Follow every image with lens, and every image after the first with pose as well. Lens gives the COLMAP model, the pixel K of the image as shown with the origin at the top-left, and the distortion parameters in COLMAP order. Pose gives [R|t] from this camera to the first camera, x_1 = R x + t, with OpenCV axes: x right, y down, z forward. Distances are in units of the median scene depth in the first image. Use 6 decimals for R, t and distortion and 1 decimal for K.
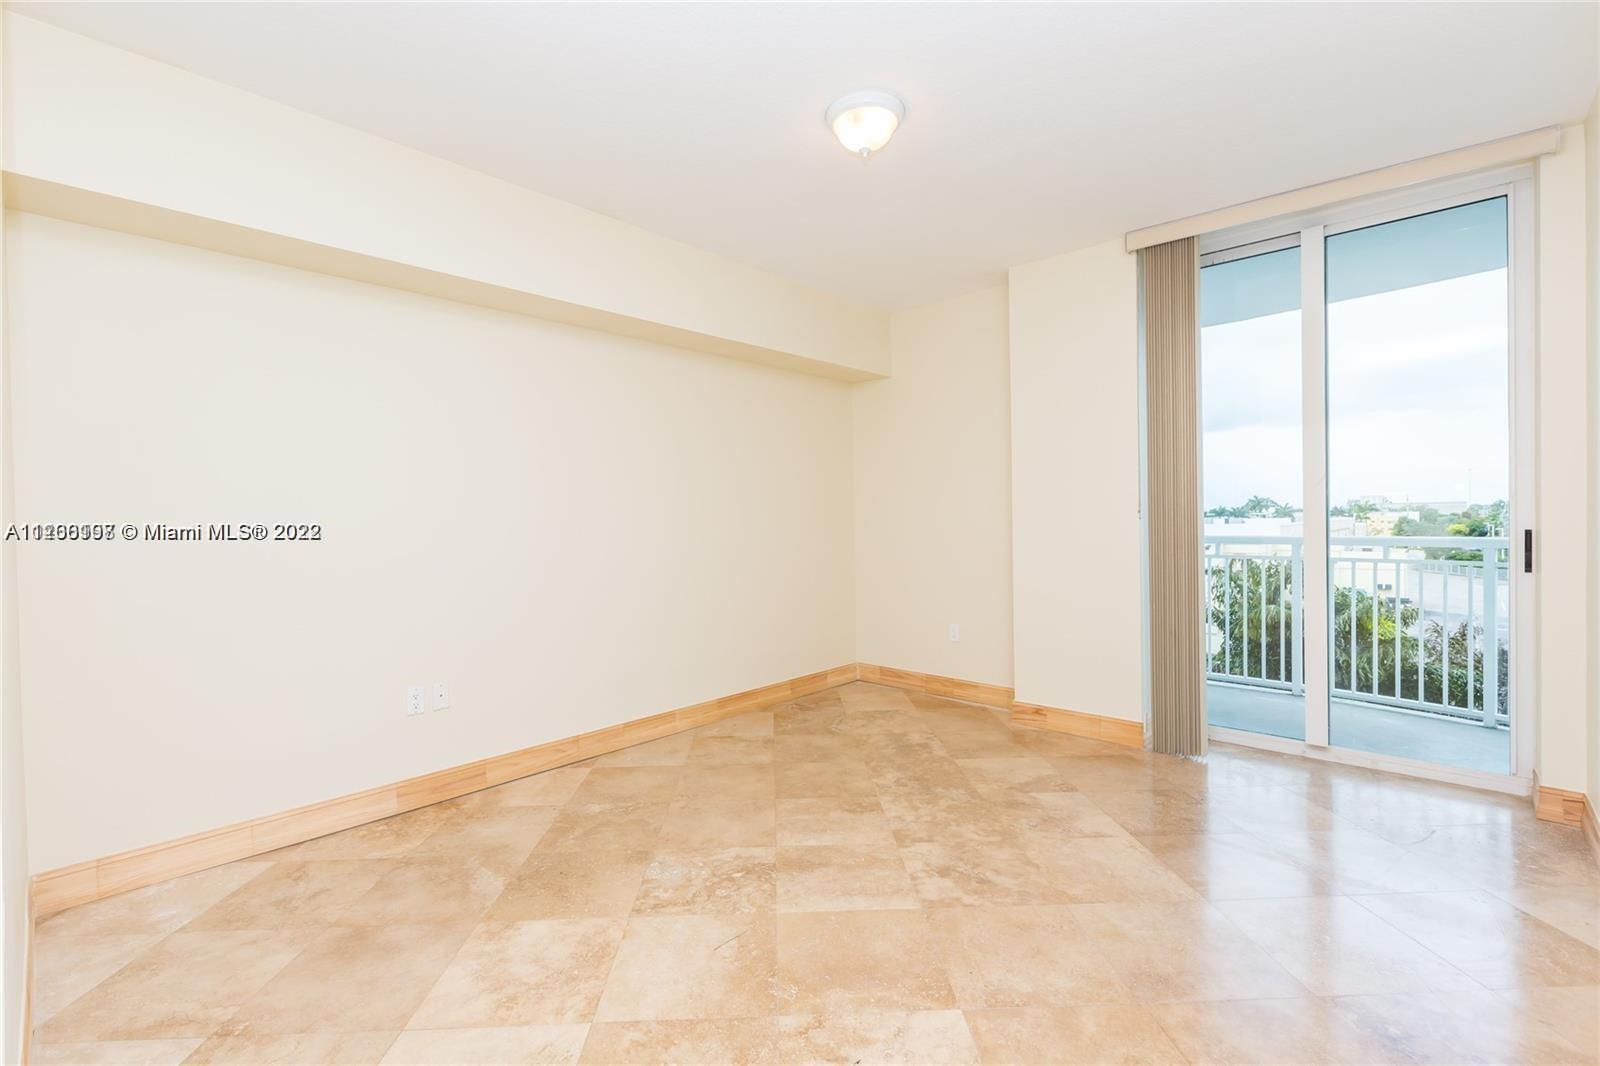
lens RADIAL K [[708.0, 0, 792.5], [0, 708.0, 525.2], [0, 0, 1]] dist [-0.005216, -0.000812]
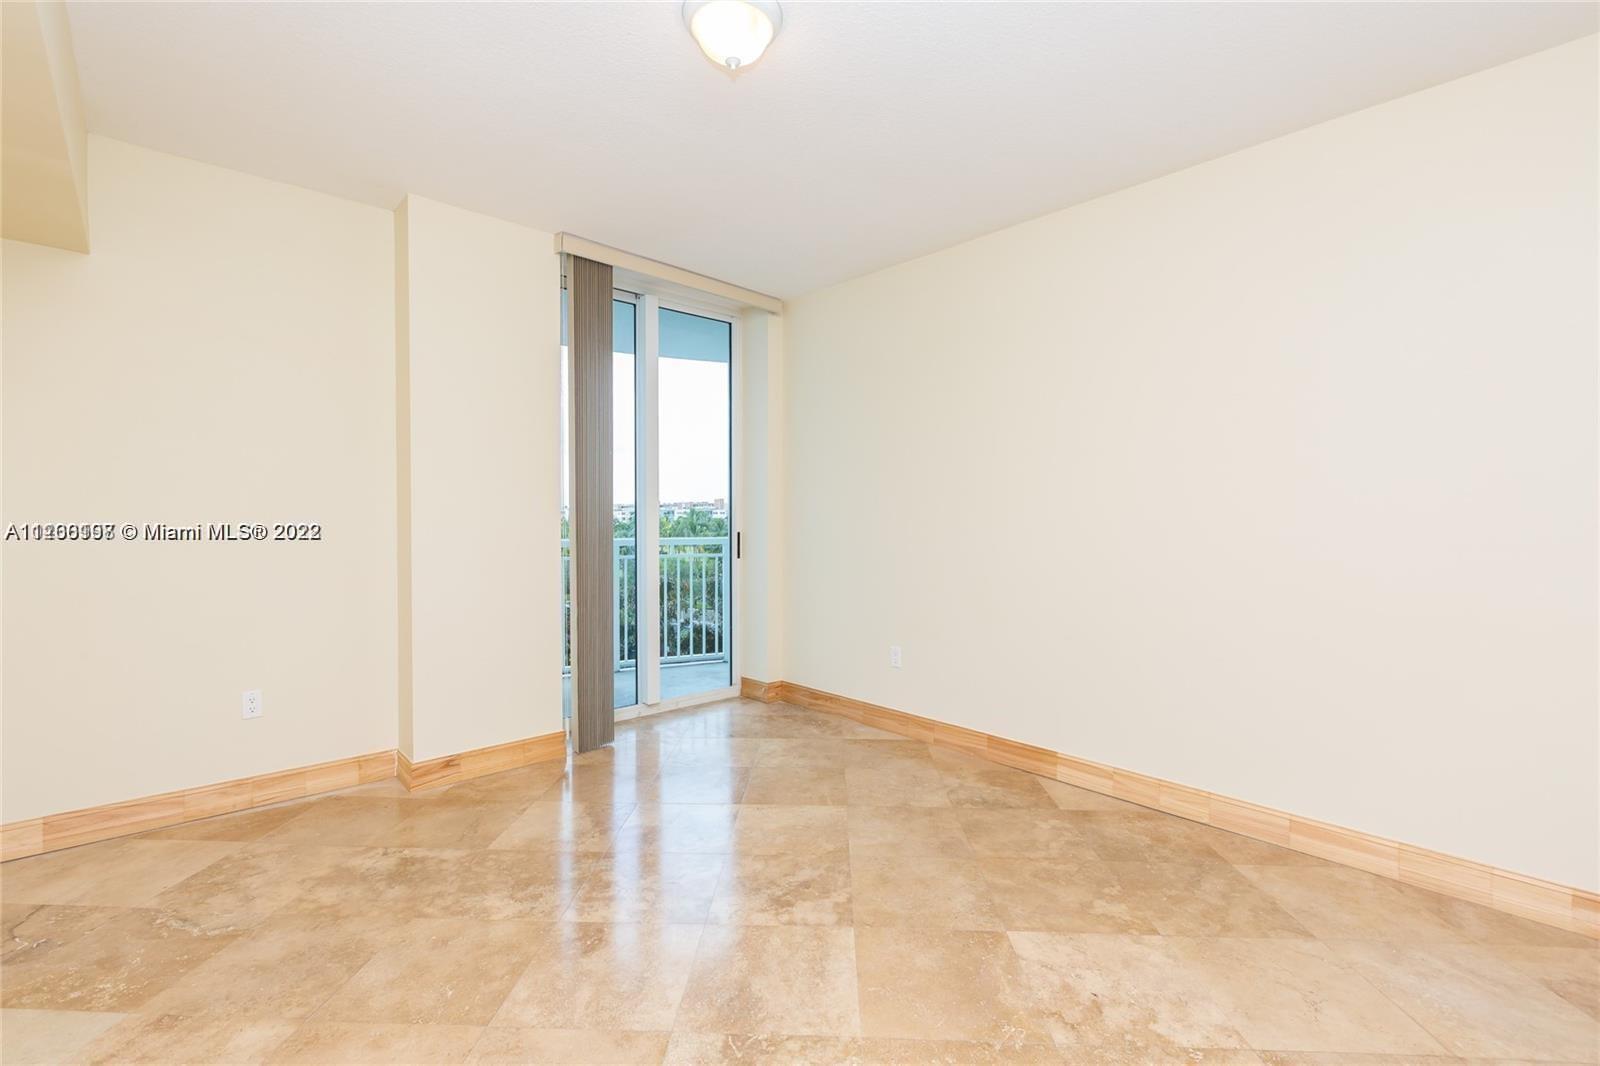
lens RADIAL K [[708.0, 0, 792.5], [0, 708.0, 525.2], [0, 0, 1]] dist [-0.005216, -0.000812]
pose [[0.076669, 0.003061, 0.997052, -0.499978], [0.010308, 0.999939, -0.003863, -0.001738], [-0.997003, 0.010574, 0.076633, 0.638073]]
